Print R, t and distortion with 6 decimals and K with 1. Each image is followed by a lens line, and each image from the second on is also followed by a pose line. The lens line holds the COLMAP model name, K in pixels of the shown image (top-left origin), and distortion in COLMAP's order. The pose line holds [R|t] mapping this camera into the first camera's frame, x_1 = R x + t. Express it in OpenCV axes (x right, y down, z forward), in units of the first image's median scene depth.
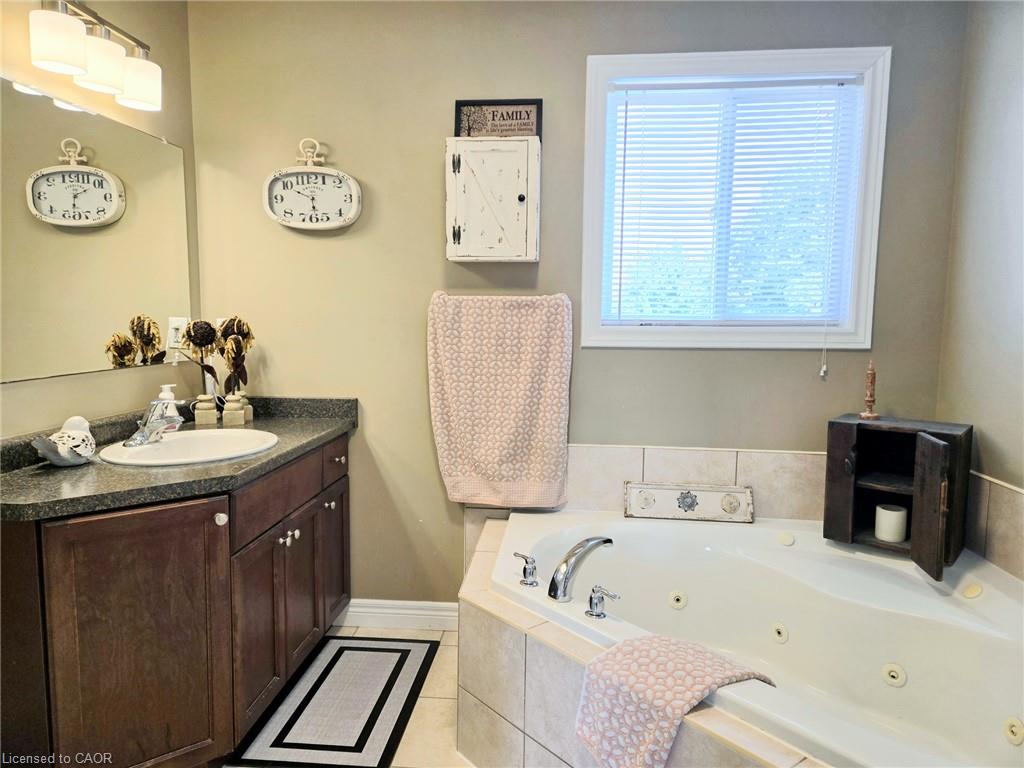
lens RADIAL K [[691.8, 0, 511.5], [0, 691.8, 384.2], [0, 0, 1]] dist [0.068556, -0.046146]
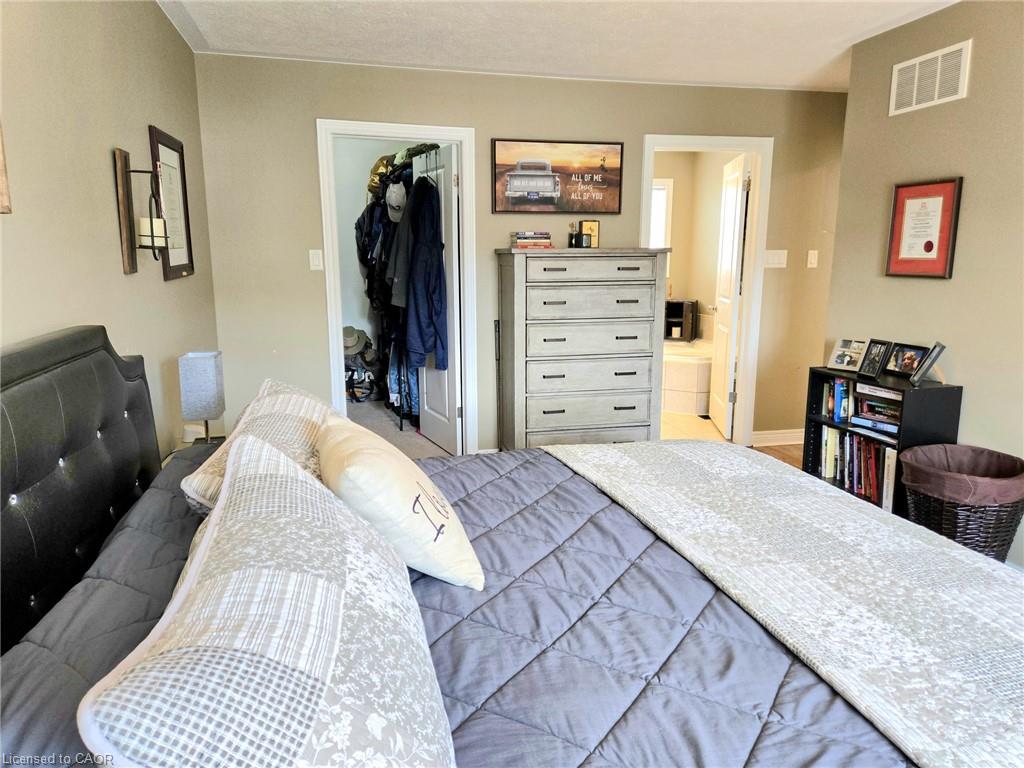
lens RADIAL K [[691.8, 0, 513.3], [0, 691.8, 381.5], [0, 0, 1]] dist [0.068556, -0.046146]
pose [[0.957119, -0.057000, 0.284033, -1.131809], [0.036880, 0.996449, 0.075694, 0.159620], [-0.287339, -0.061973, 0.955822, -1.904840]]
